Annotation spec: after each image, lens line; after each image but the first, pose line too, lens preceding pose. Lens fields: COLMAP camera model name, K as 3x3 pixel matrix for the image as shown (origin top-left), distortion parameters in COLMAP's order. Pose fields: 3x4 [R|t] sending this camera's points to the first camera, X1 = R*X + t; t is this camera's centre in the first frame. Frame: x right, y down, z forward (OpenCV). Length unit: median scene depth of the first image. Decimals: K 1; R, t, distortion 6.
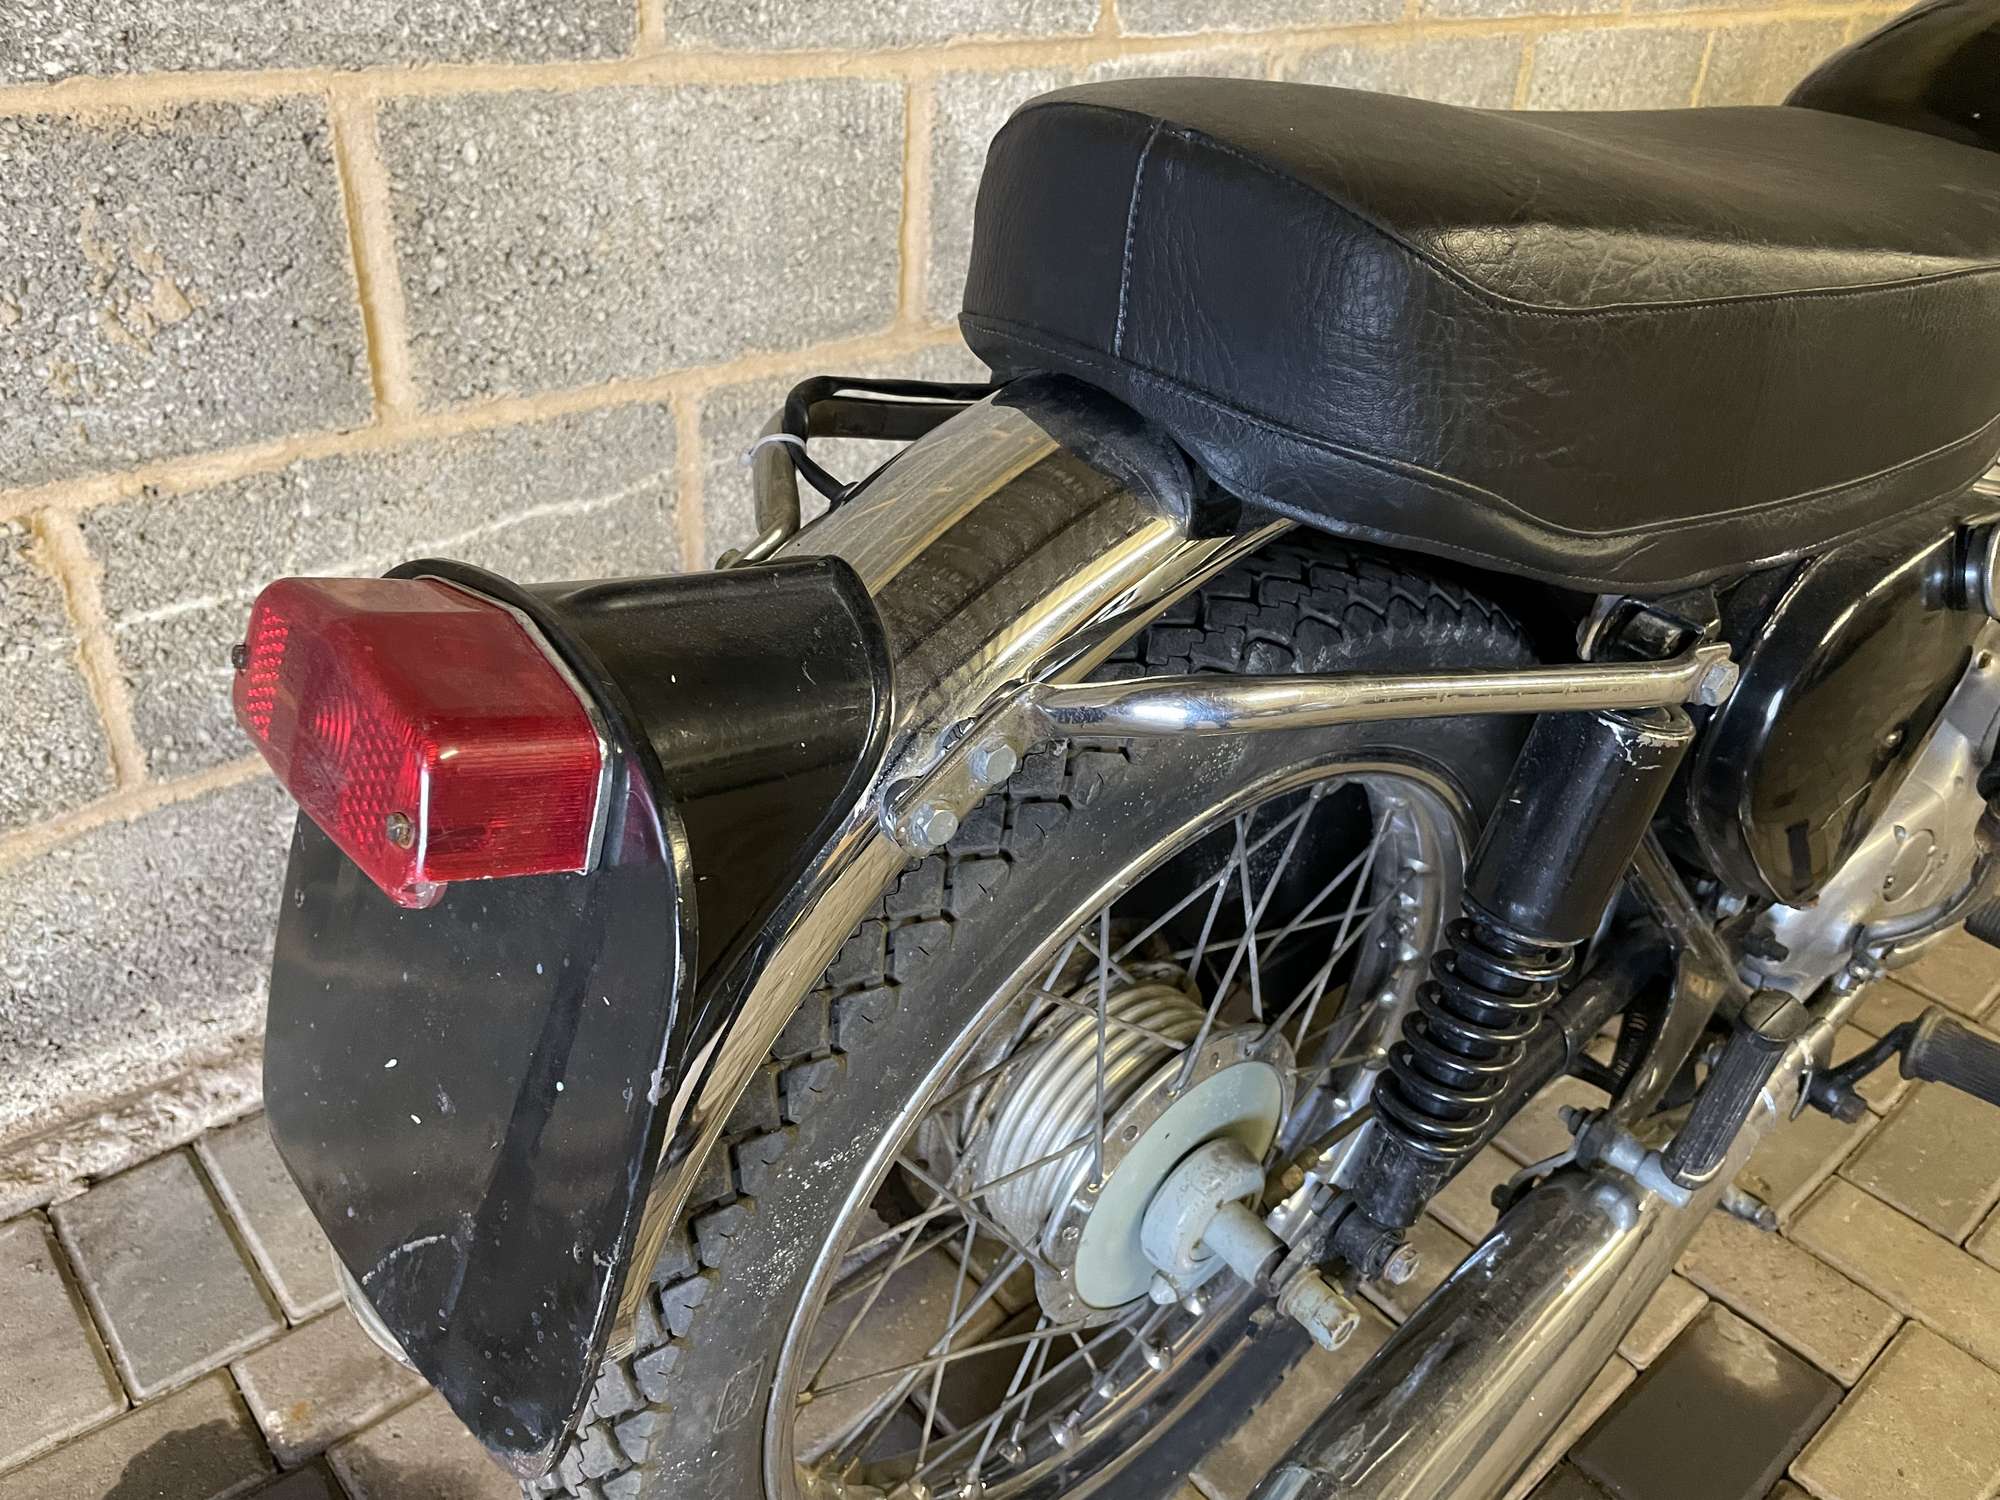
lens RADIAL K [[1532.5, 0, 985.7], [0, 1532.5, 746.2], [0, 0, 1]] dist [0.079355, -0.117615]
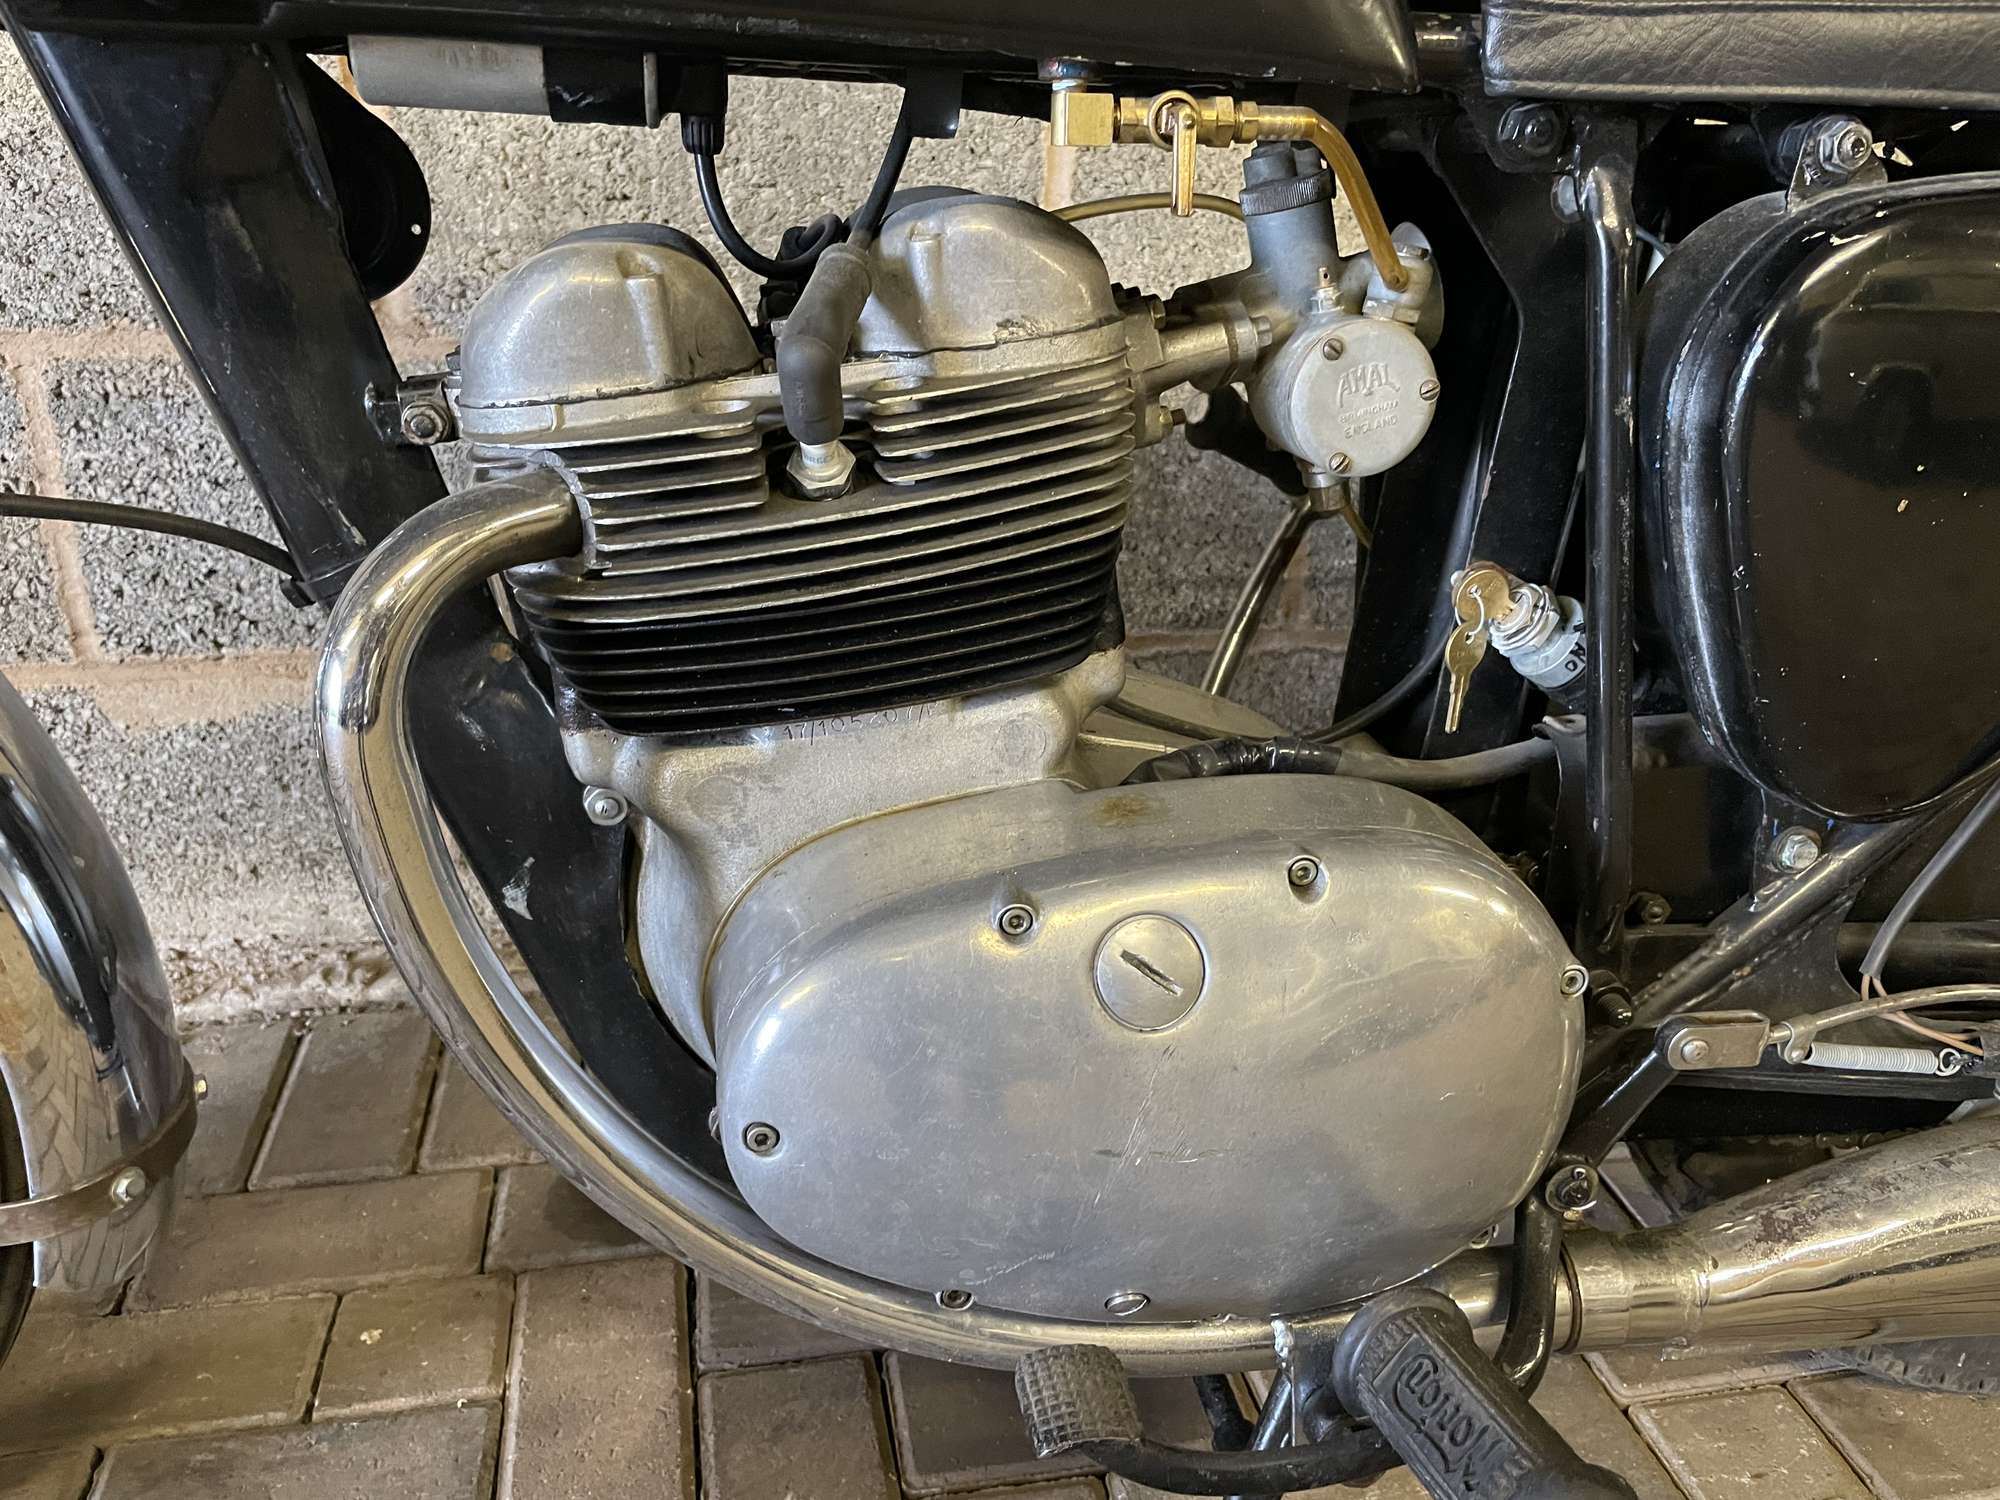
lens RADIAL K [[1532.5, 0, 998.1], [0, 1532.5, 739.6], [0, 0, 1]] dist [0.079355, -0.117615]
pose [[0.863799, 0.161520, -0.477244, 0.714569], [-0.241467, 0.964066, -0.110768, -0.073137], [0.442204, 0.210921, 0.871762, 0.587636]]
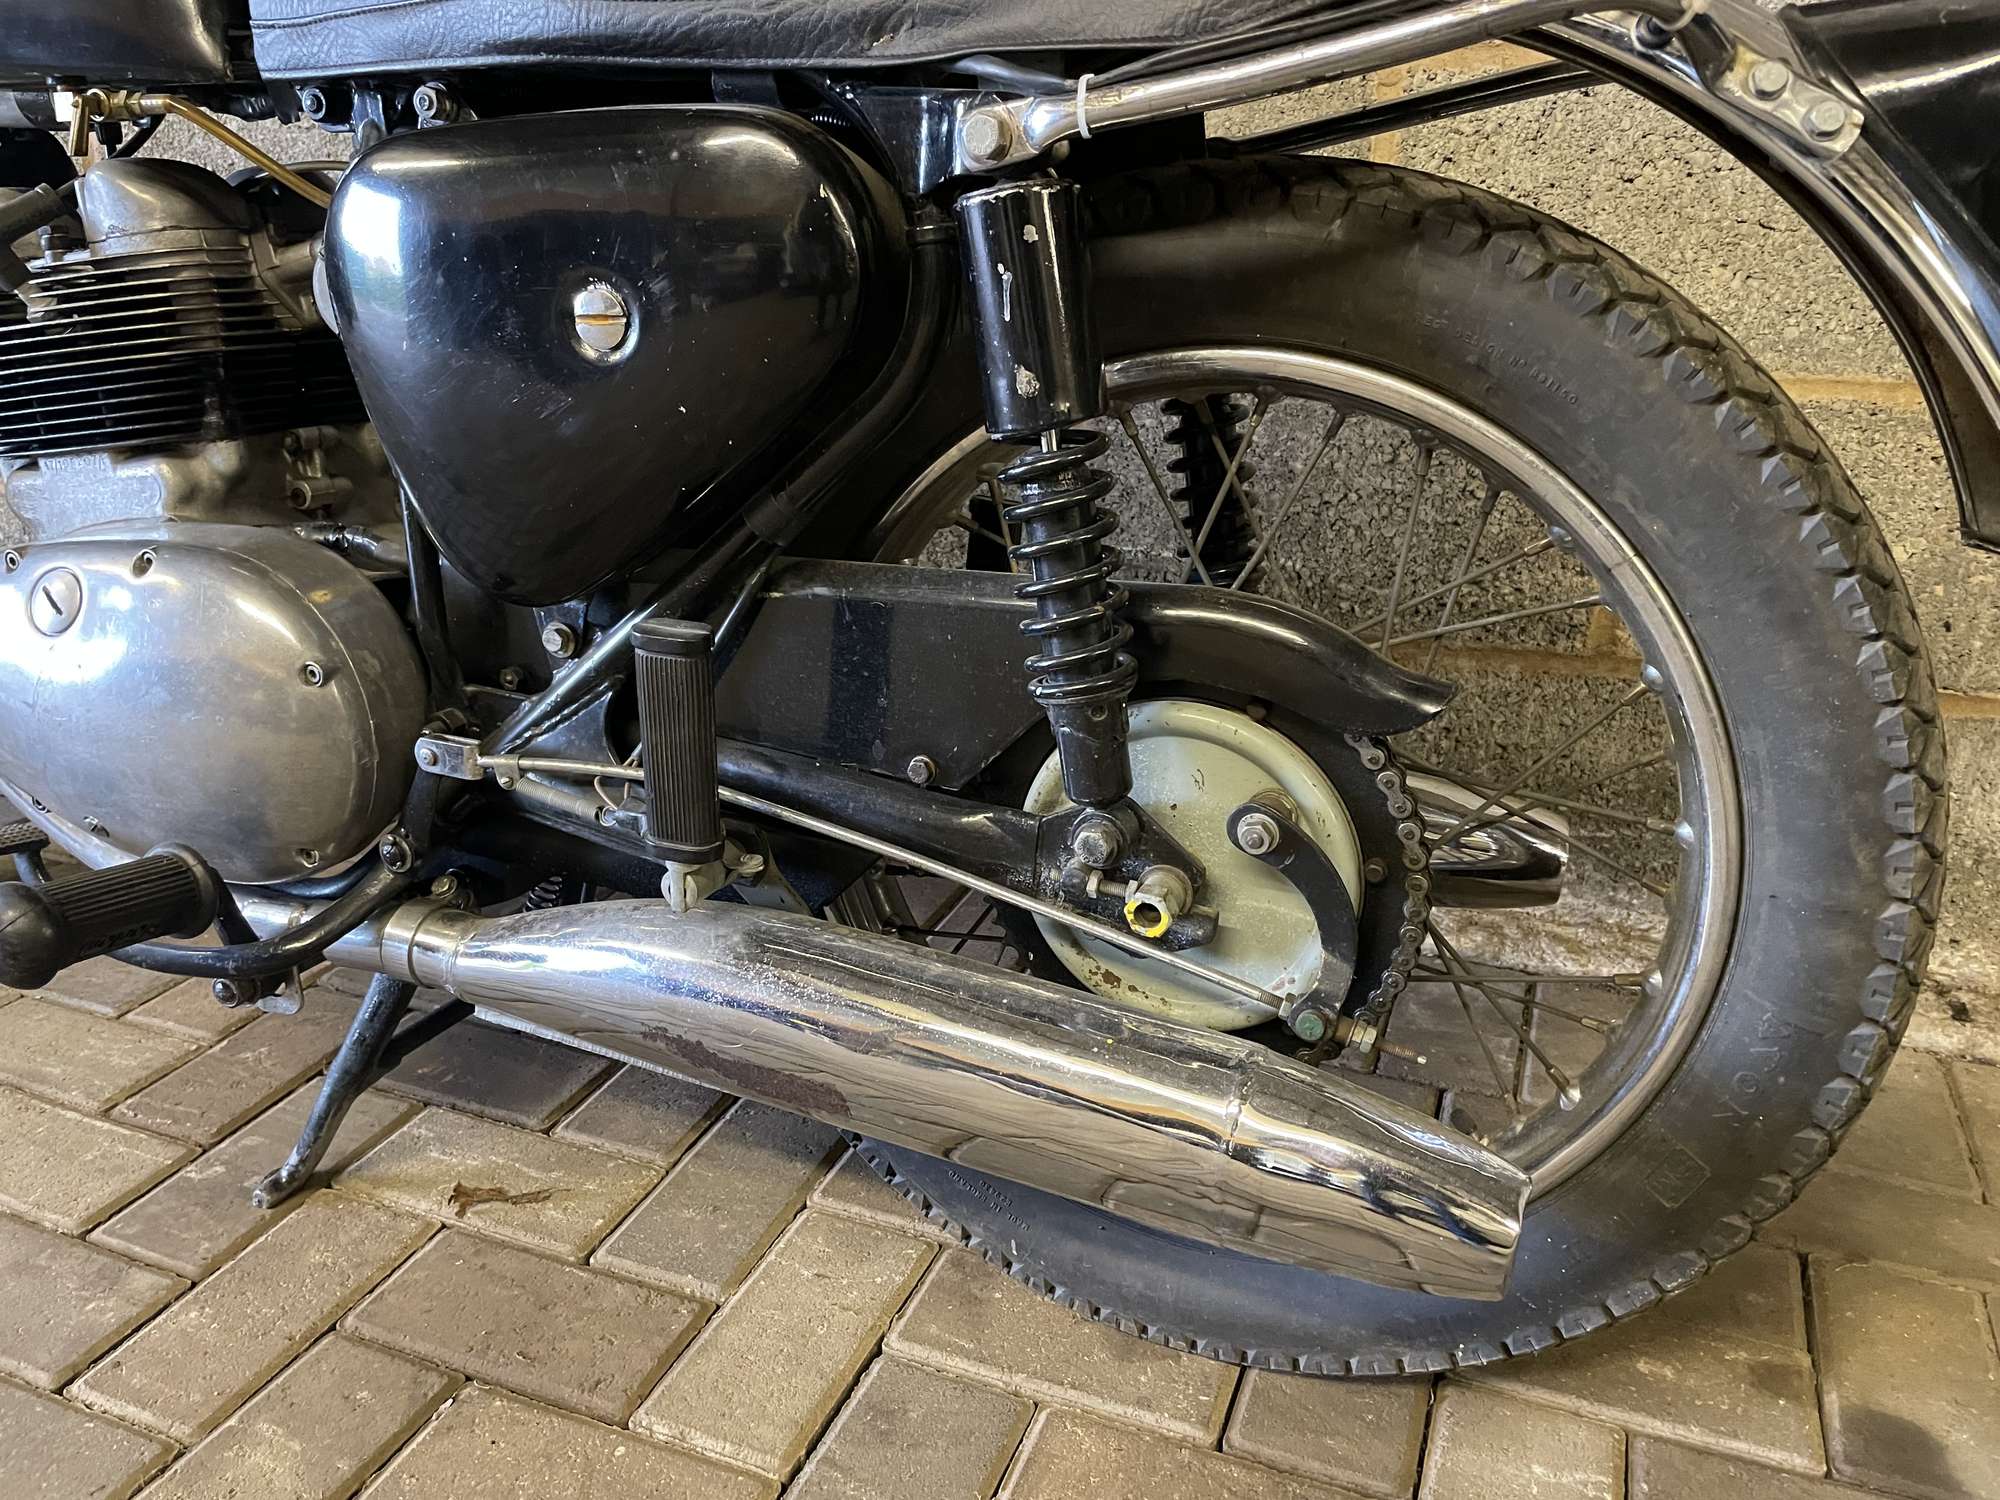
lens RADIAL K [[1532.5, 0, 1016.6], [0, 1532.5, 757.0], [0, 0, 1]] dist [0.079355, -0.117615]
pose [[0.459647, 0.256307, -0.850313, 1.402273], [-0.446020, 0.894568, 0.028545, -0.223698], [0.767979, 0.366135, 0.525503, 0.980830]]
